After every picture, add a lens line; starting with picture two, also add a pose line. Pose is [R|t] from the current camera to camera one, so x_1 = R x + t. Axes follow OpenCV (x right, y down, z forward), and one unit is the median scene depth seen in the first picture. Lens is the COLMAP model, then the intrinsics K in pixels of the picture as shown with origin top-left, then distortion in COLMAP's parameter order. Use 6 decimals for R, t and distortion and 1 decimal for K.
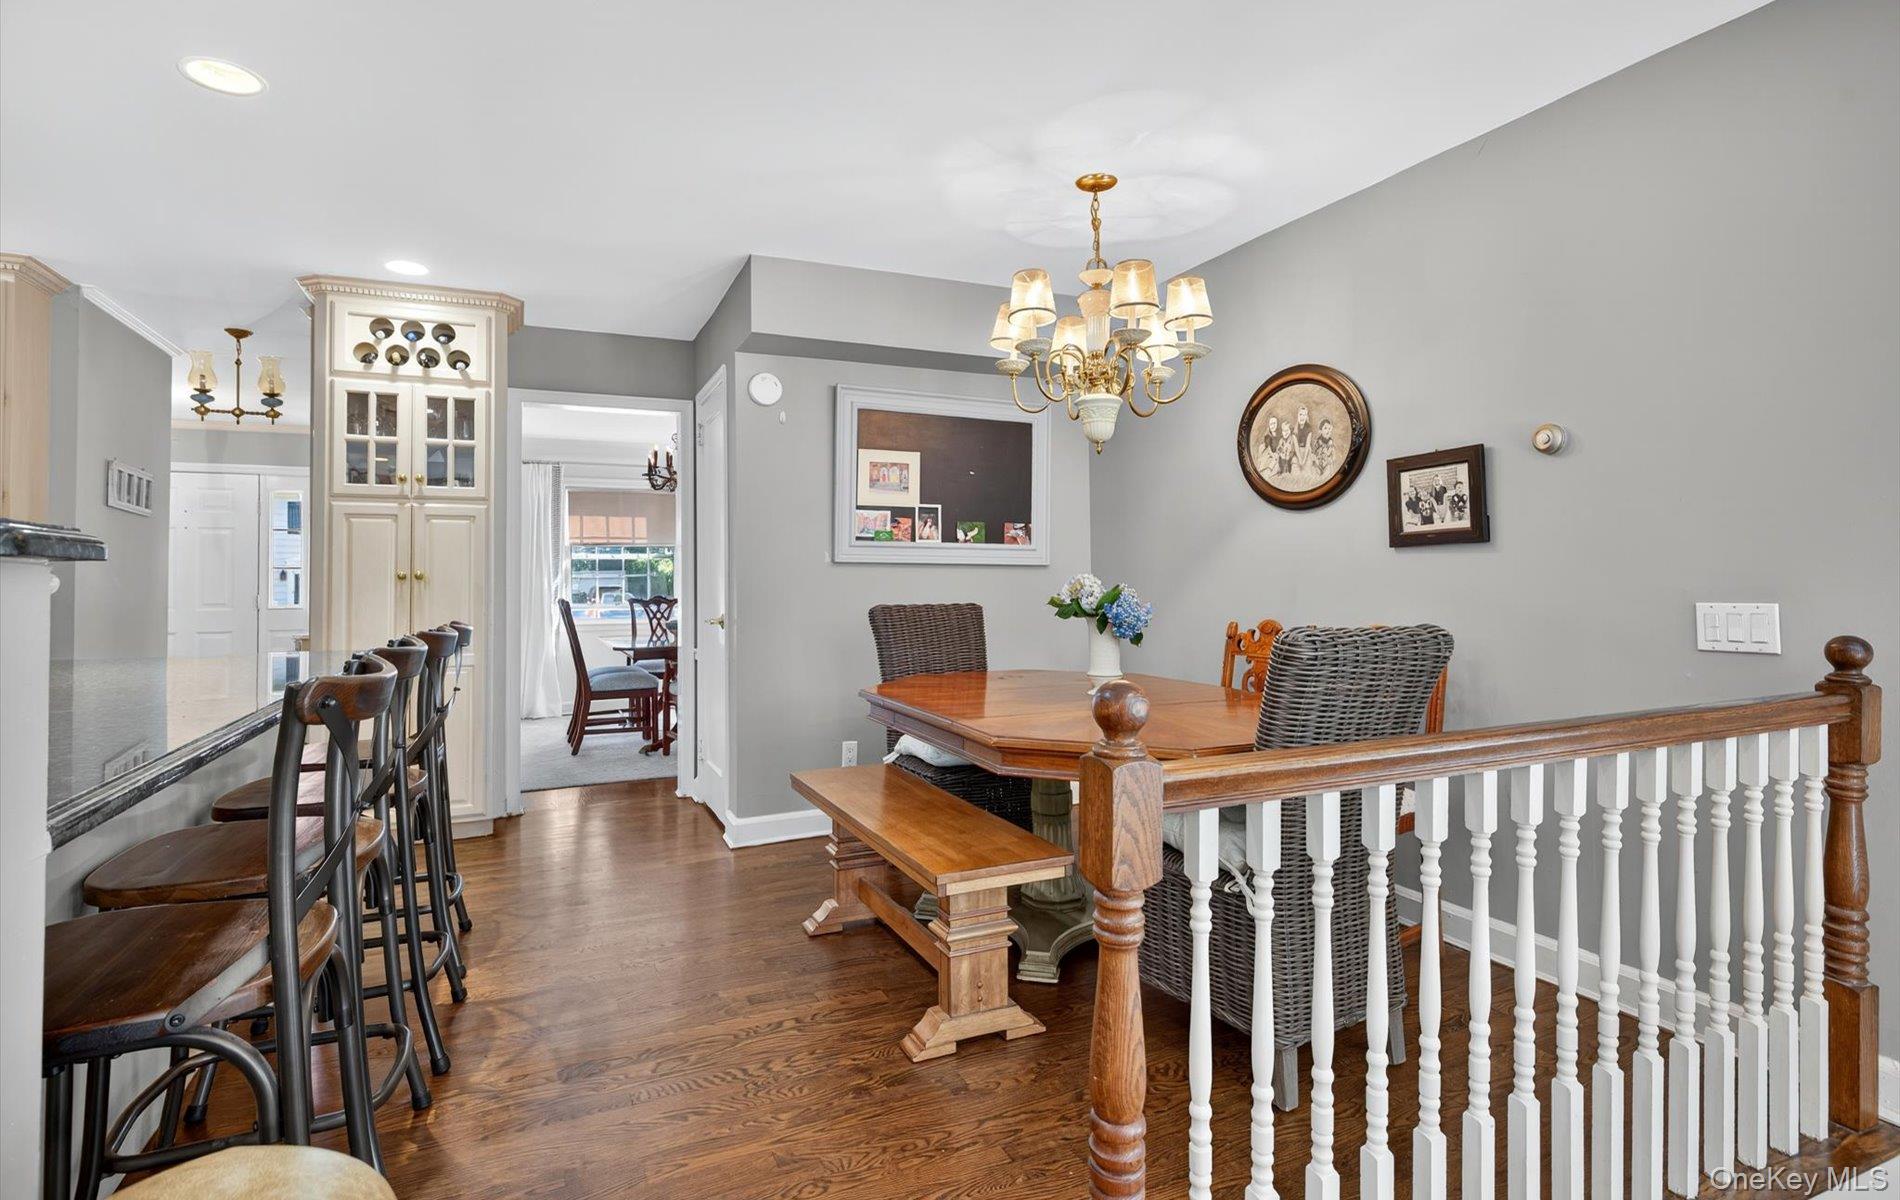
lens RADIAL K [[926.8, 0, 946.4], [0, 926.8, 561.1], [0, 0, 1]] dist [-0.000264, -0.000085]
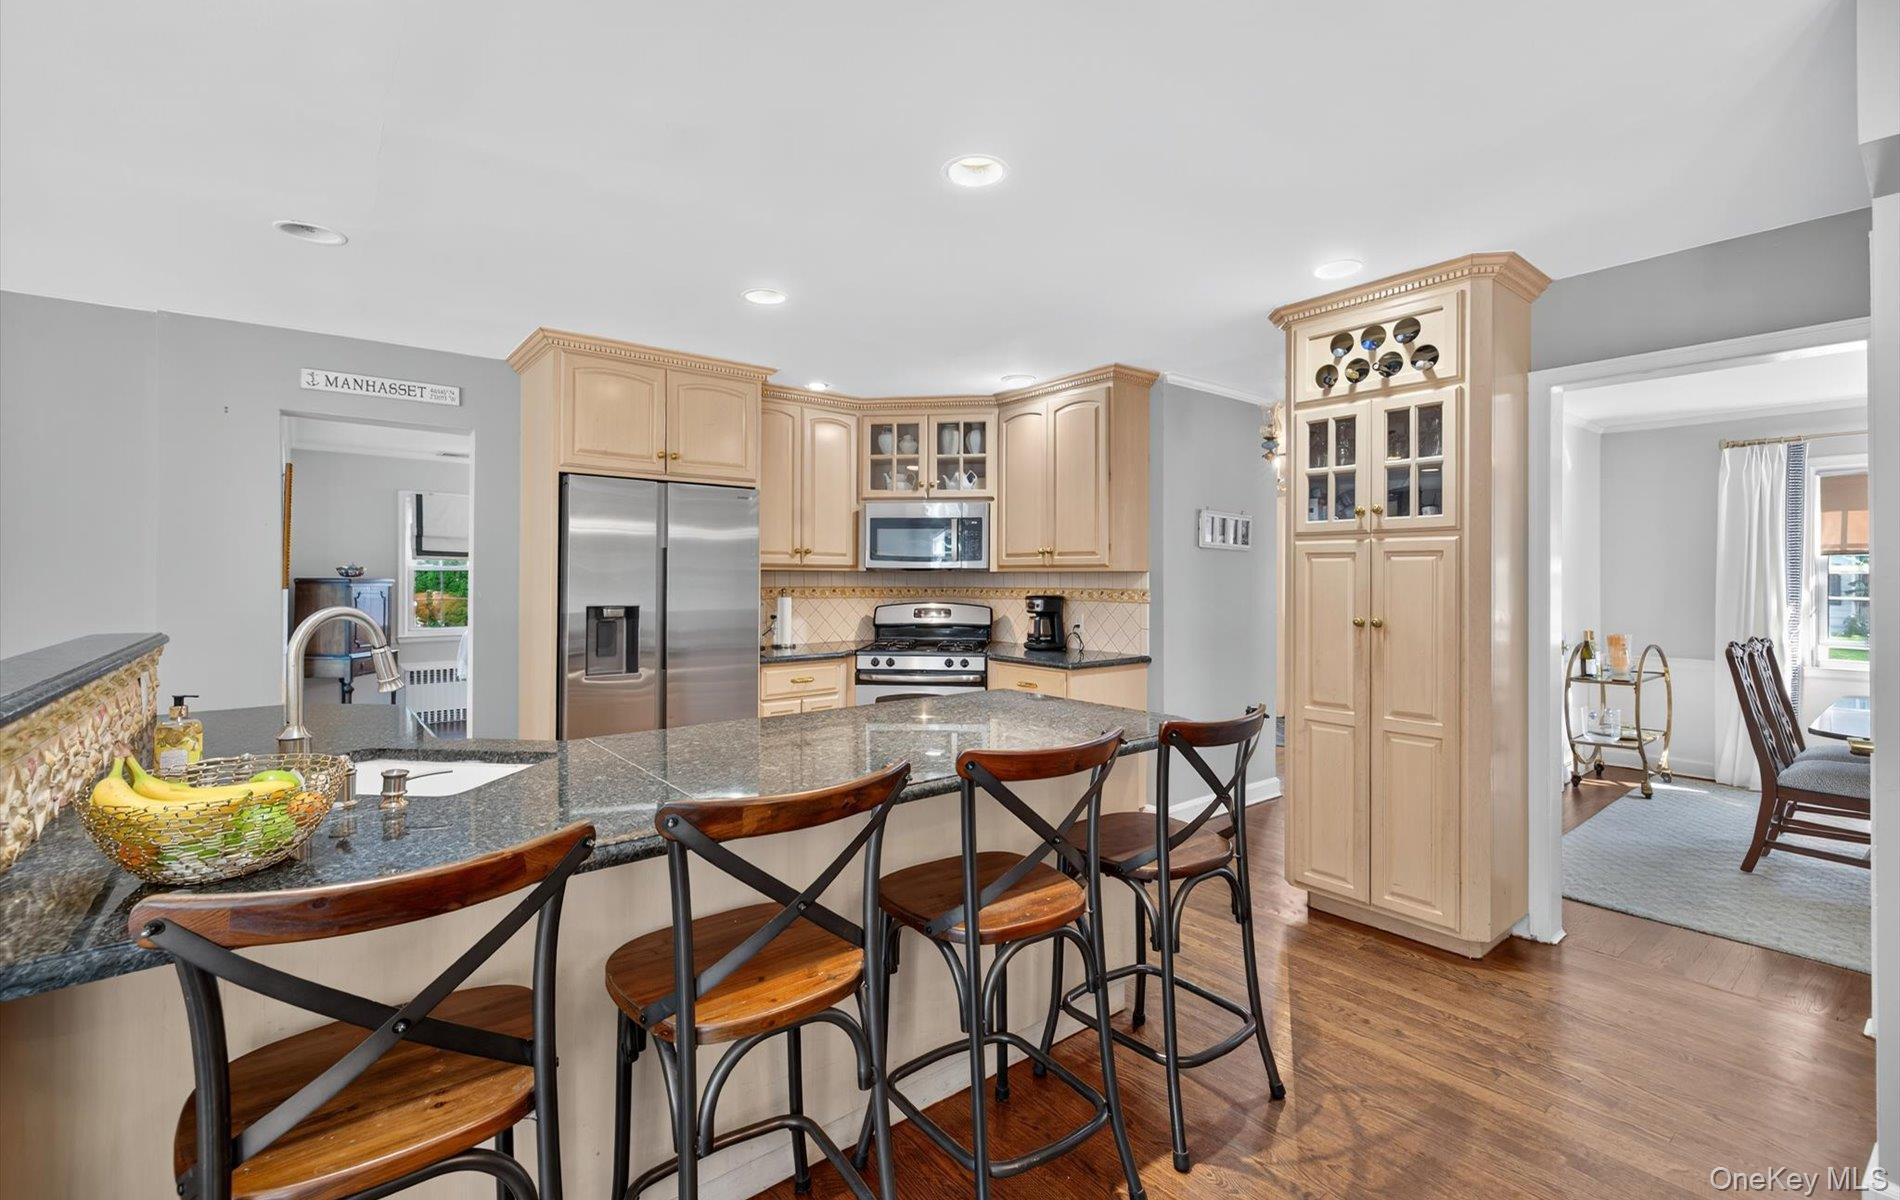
lens RADIAL K [[805.8, 0, 938.6], [0, 805.8, 575.5], [0, 0, 1]] dist [0.001262, 0.000145]
pose [[0.234747, 0.012756, -0.971973, 0.057008], [0.017552, 0.999695, 0.017359, -0.047608], [0.971898, -0.021135, 0.234452, 0.425882]]
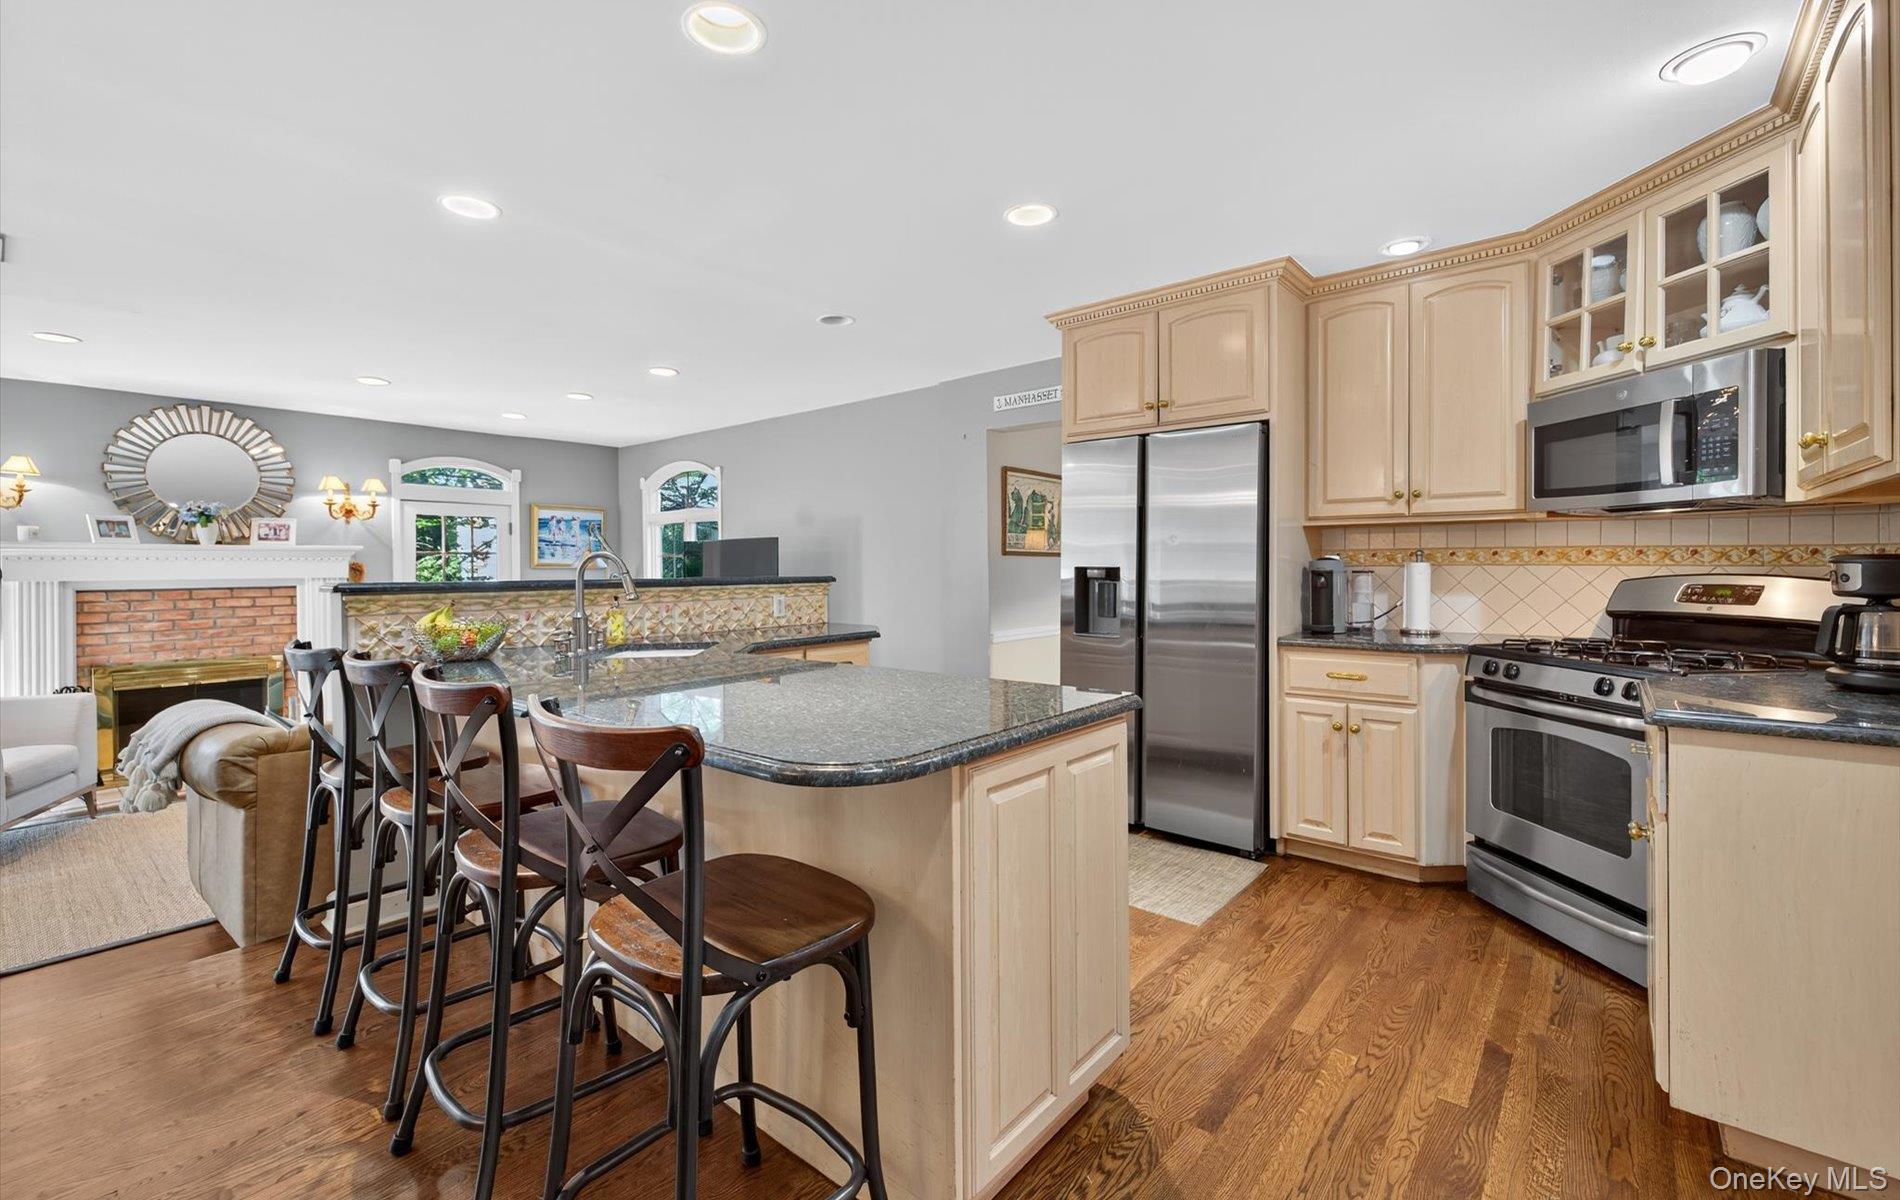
lens RADIAL K [[793.6, 0, 949.8], [0, 793.6, 572.3], [0, 0, 1]] dist [0.000170, -0.000338]
pose [[-0.900408, 0.025403, -0.434304, -0.364996], [0.030986, 0.999503, -0.005780, 0.001761], [0.433942, -0.018662, -0.900748, 1.016820]]
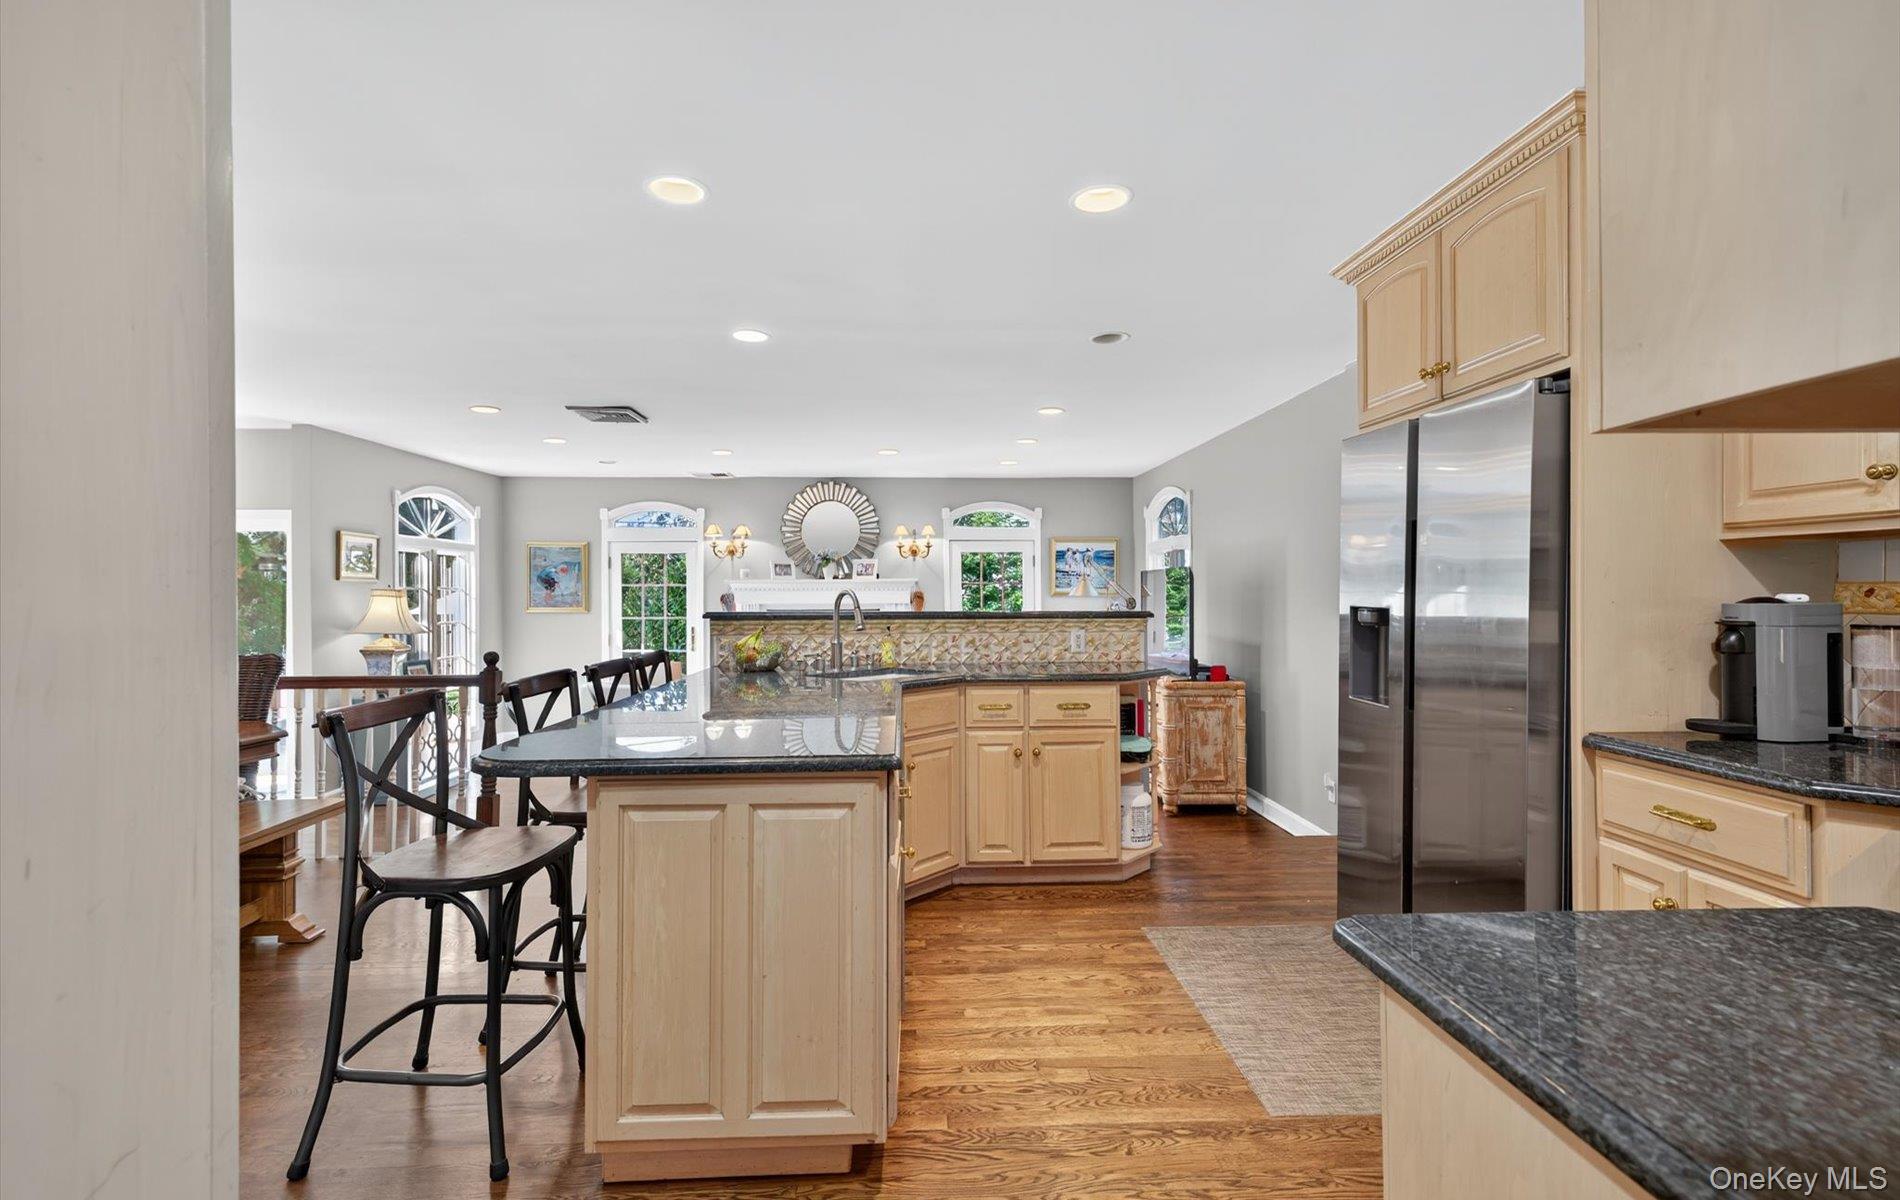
lens RADIAL K [[849.4, 0, 950.0], [0, 849.4, 600.0], [0, 0, 1]] dist [0.002051, 0.000030]
pose [[-0.929165, 0.016264, 0.369308, -0.844467], [0.010037, 0.999773, -0.018776, -0.000570], [-0.369529, -0.013739, -0.929117, 1.052181]]
